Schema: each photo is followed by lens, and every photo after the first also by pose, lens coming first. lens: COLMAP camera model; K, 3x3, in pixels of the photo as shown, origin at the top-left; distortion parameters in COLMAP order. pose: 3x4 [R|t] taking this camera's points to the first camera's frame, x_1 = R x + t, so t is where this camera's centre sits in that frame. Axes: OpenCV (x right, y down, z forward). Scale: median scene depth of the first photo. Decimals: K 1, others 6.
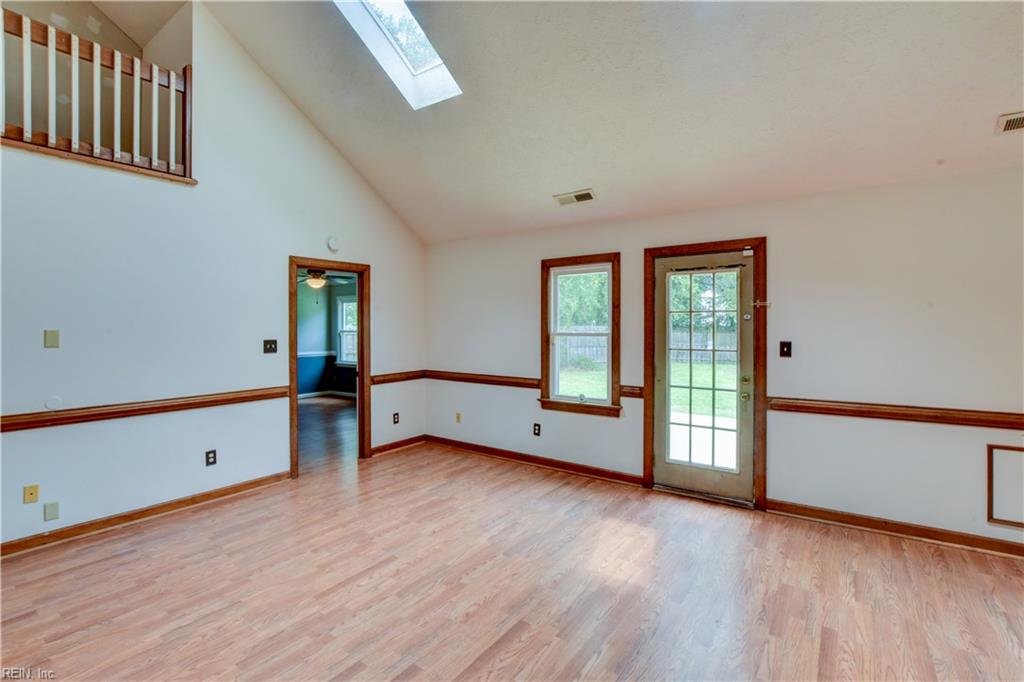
lens RADIAL K [[466.0, 0, 512.1], [0, 466.0, 335.8], [0, 0, 1]] dist [-0.032347, 0.005982]
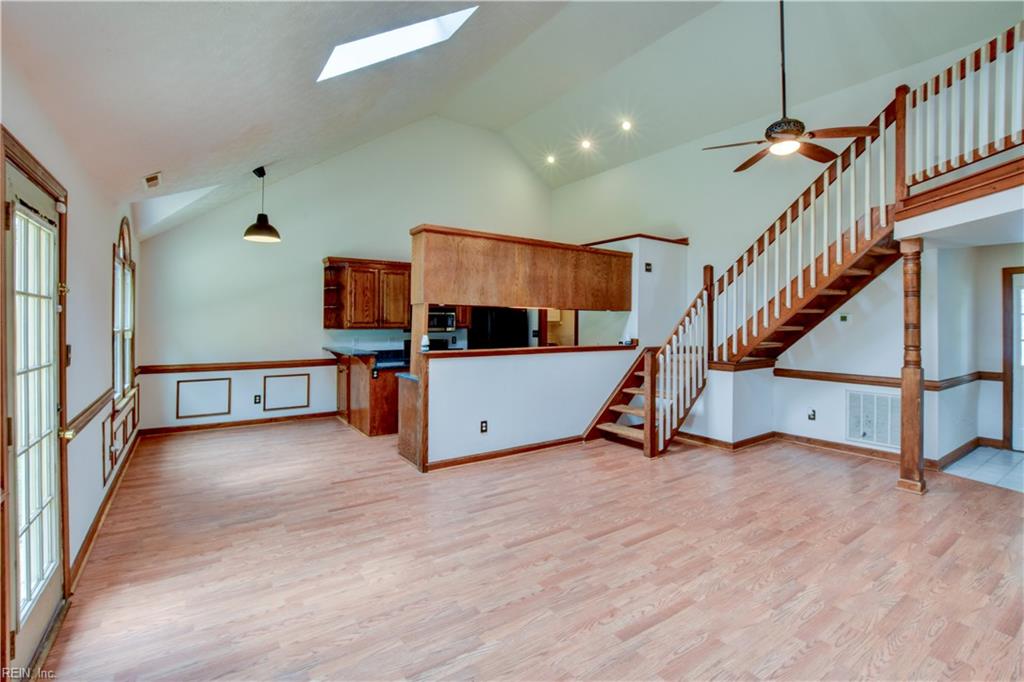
lens RADIAL K [[466.0, 0, 517.1], [0, 466.0, 322.3], [0, 0, 1]] dist [-0.032347, 0.005982]
pose [[-0.943949, -0.001205, 0.330089, -0.350972], [0.004042, 0.999876, 0.015208, -0.026491], [-0.330066, 0.015689, -0.943827, 1.787734]]
